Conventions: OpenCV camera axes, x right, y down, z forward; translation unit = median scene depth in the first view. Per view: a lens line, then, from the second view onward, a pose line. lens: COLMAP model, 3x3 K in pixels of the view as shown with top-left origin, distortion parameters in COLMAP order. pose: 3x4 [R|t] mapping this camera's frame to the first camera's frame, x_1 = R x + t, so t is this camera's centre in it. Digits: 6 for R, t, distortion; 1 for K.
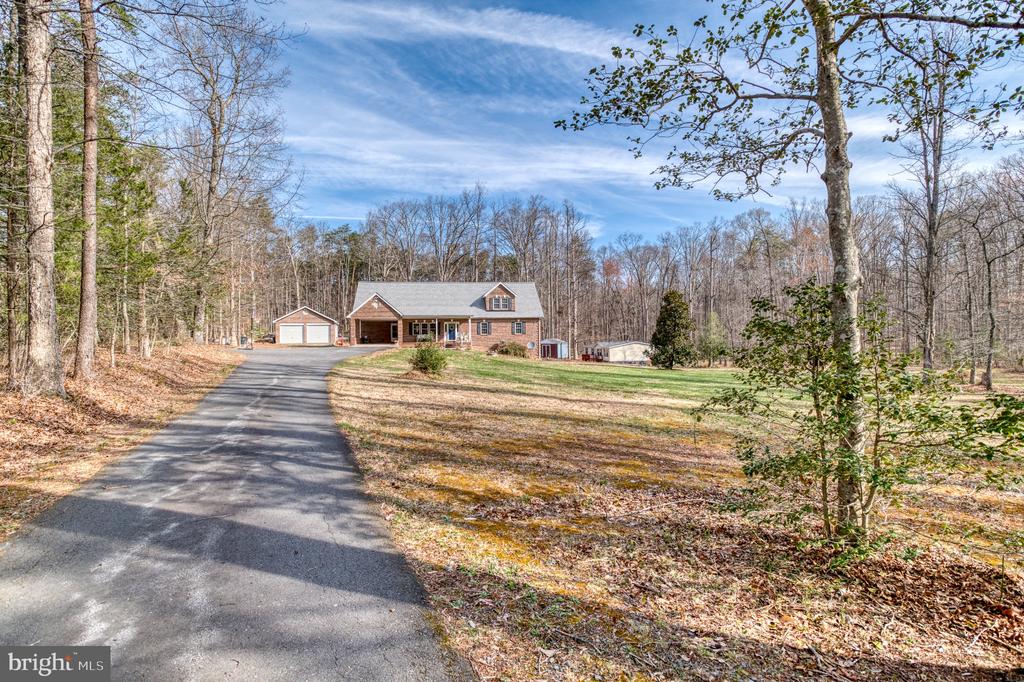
lens RADIAL K [[516.3, 0, 508.9], [0, 516.3, 337.7], [0, 0, 1]] dist [-0.006590, -0.000104]
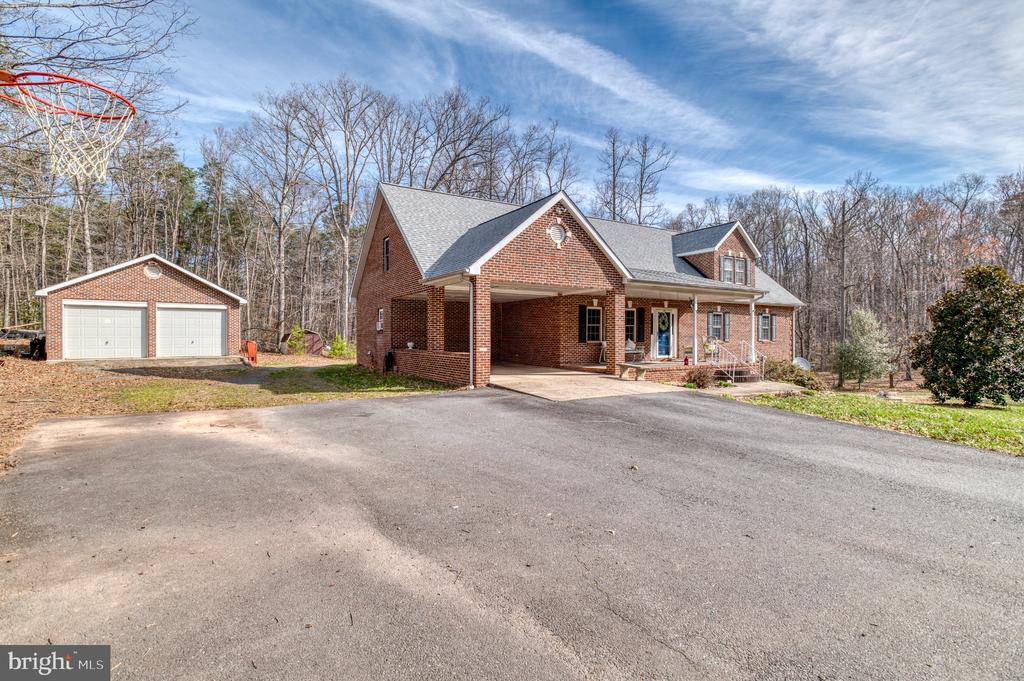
lens RADIAL K [[498.4, 0, 517.4], [0, 498.4, 339.6], [0, 0, 1]] dist [-0.033493, 0.009703]
pose [[0.917084, 0.009465, 0.398582, -0.352128], [-0.011352, 0.999933, 0.002374, -0.007012], [-0.398533, -0.006701, 0.917130, 0.697633]]
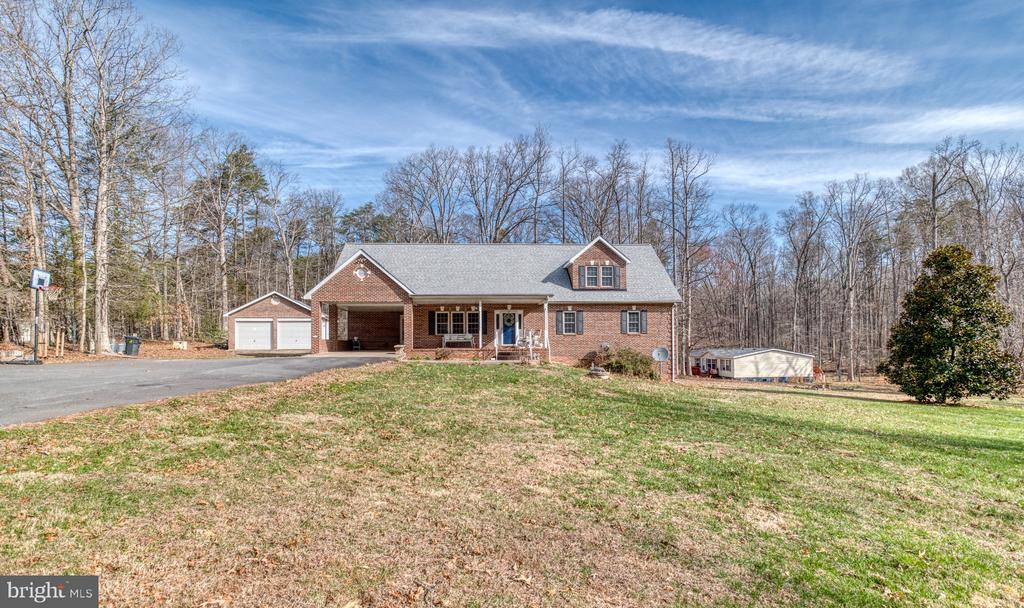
lens RADIAL K [[513.2, 0, 513.2], [0, 513.2, 336.6], [0, 0, 1]] dist [-0.039497, -0.000161]
pose [[0.997148, 0.000953, -0.075471, -0.065594], [-0.002201, 0.999862, -0.016452, 0.005061], [0.075445, 0.016571, 0.997012, 0.471031]]
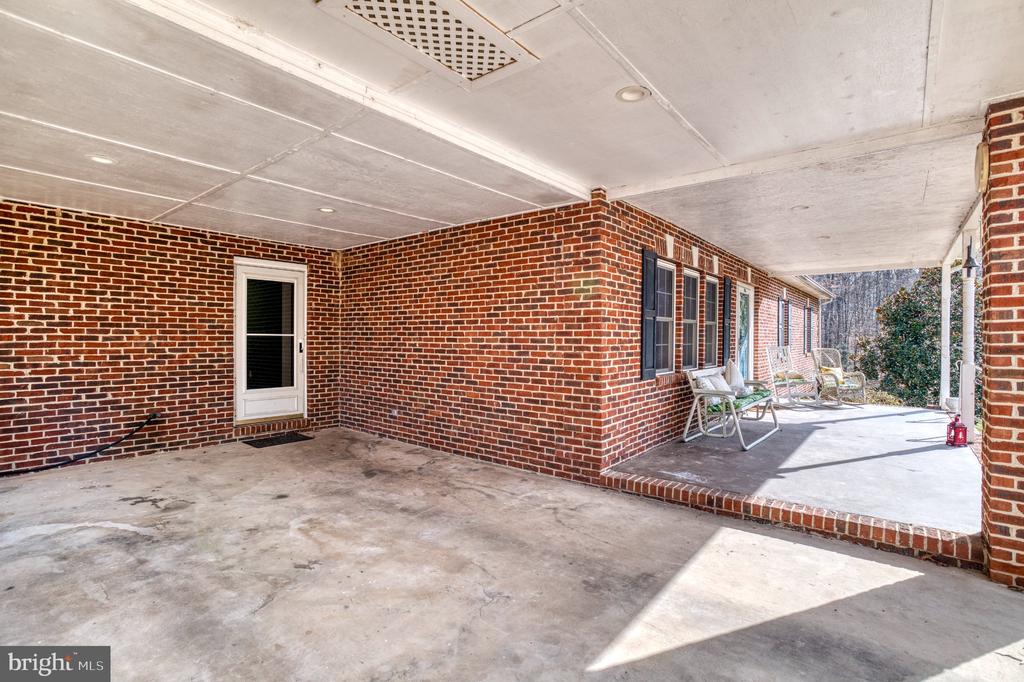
lens RADIAL K [[498.4, 0, 494.4], [0, 498.4, 334.7], [0, 0, 1]] dist [-0.033493, 0.009703]
pose [[0.742531, 0.019350, 0.669532, -0.268883], [-0.017189, 0.999804, -0.009832, -0.011645], [-0.669591, -0.004208, 0.742718, 0.925384]]
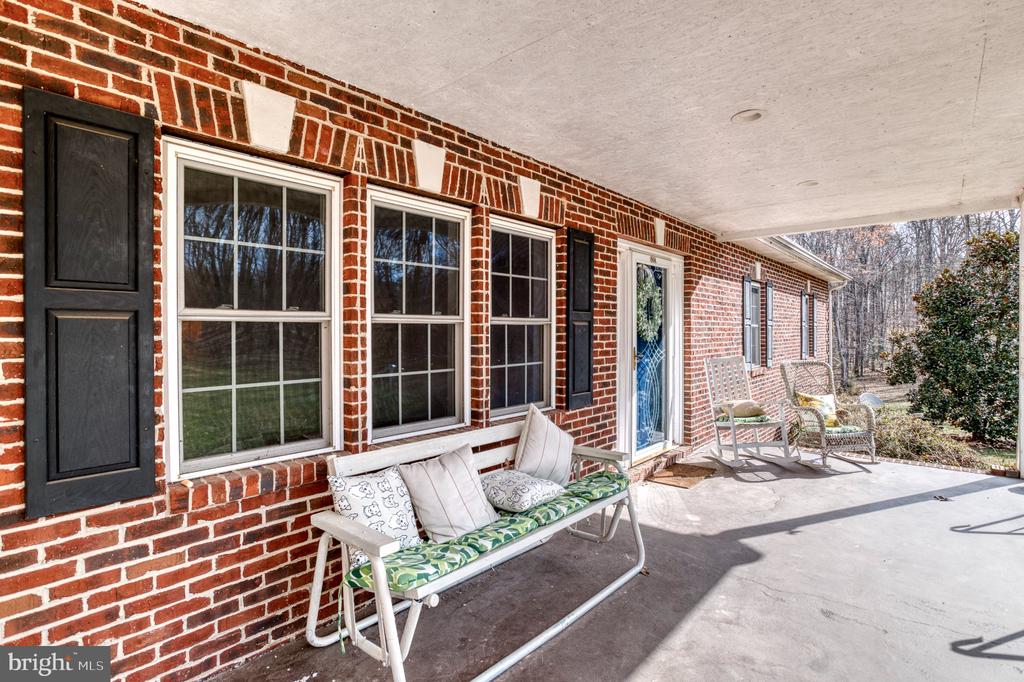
lens RADIAL K [[498.4, 0, 501.0], [0, 498.4, 338.4], [0, 0, 1]] dist [-0.033493, 0.009703]
pose [[0.771898, -0.001219, 0.635745, -0.185261], [-0.001530, 0.999992, 0.003774, -0.014909], [-0.635744, -0.003886, 0.771890, 0.937392]]
